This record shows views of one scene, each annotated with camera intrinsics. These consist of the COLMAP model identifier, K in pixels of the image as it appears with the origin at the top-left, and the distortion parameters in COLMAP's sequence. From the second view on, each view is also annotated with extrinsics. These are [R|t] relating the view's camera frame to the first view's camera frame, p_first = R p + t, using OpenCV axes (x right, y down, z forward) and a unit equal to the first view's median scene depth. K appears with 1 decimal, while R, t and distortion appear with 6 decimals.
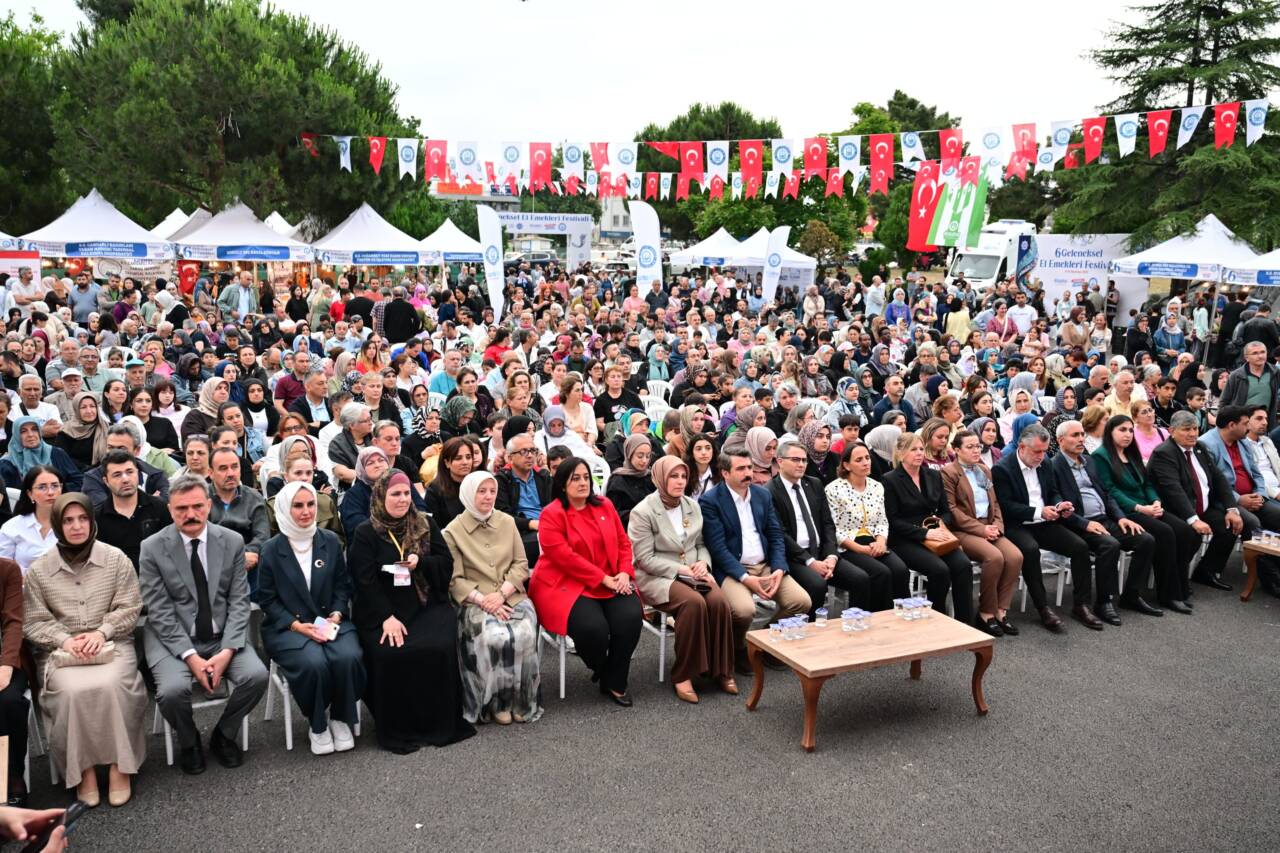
lens RADIAL K [[1107.6, 0, 640.0], [0, 1107.6, 426.5], [0, 0, 1]] dist [0.001981, -0.001367]
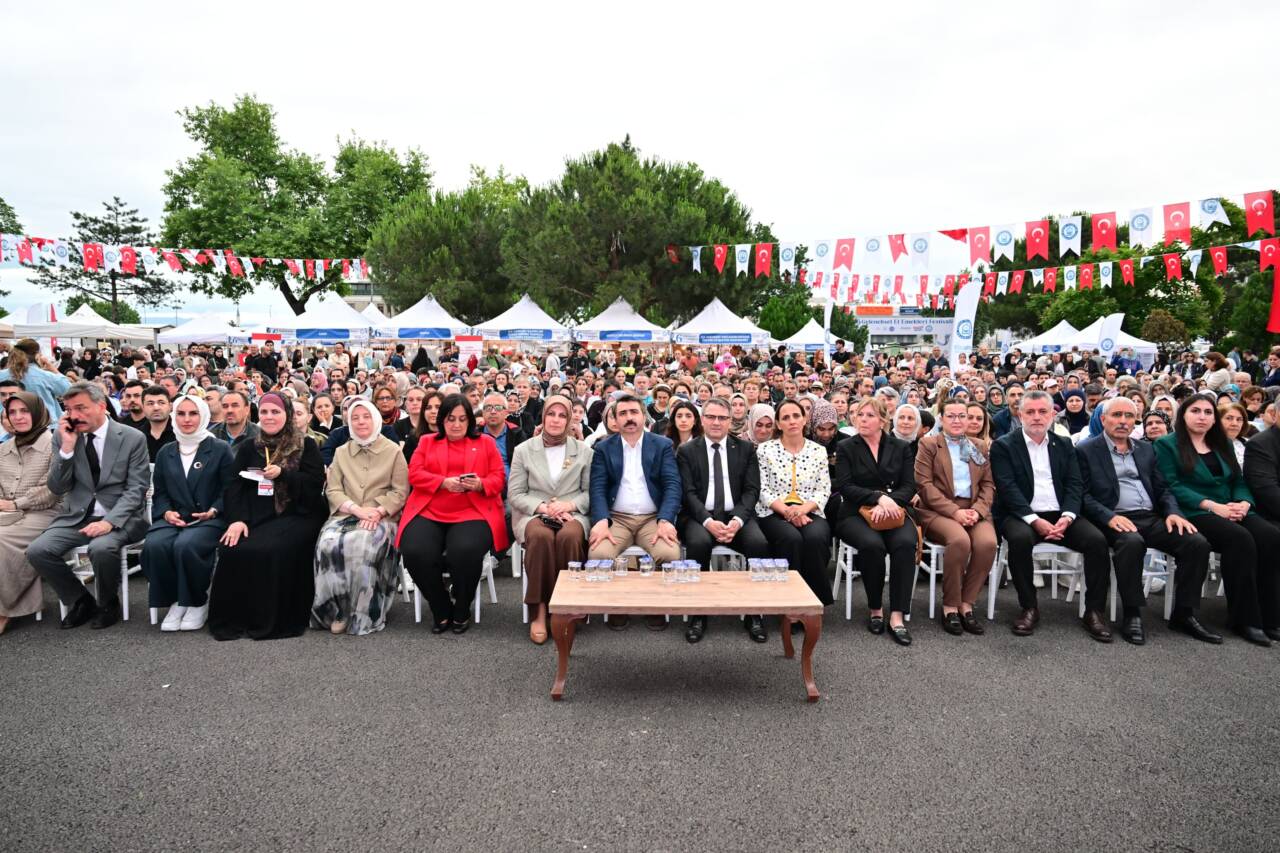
lens RADIAL K [[855.2, 0, 640.4], [0, 855.2, 433.4], [0, 0, 1]] dist [-0.002079, 0.001167]
pose [[0.901268, 0.021223, -0.432743, 0.121625], [-0.055447, 0.996237, -0.066620, 0.029593], [0.429700, 0.084037, 0.899053, 0.095367]]
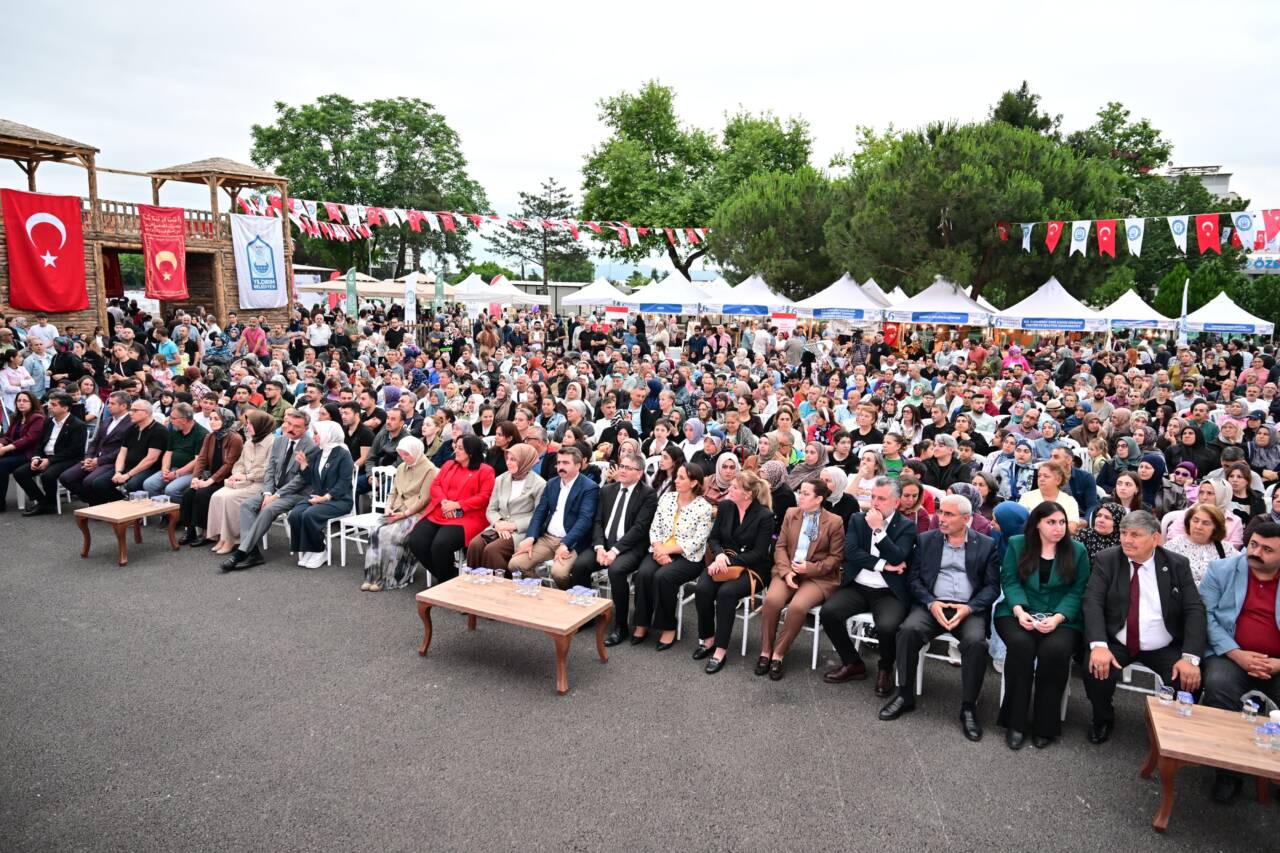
lens RADIAL K [[855.2, 0, 640.4], [0, 855.2, 433.4], [0, 0, 1]] dist [-0.002079, 0.001167]
pose [[0.594753, 0.121262, -0.794710, 0.270553], [-0.144058, 0.988633, 0.043040, -0.015341], [0.790896, 0.088886, 0.605461, 0.130837]]
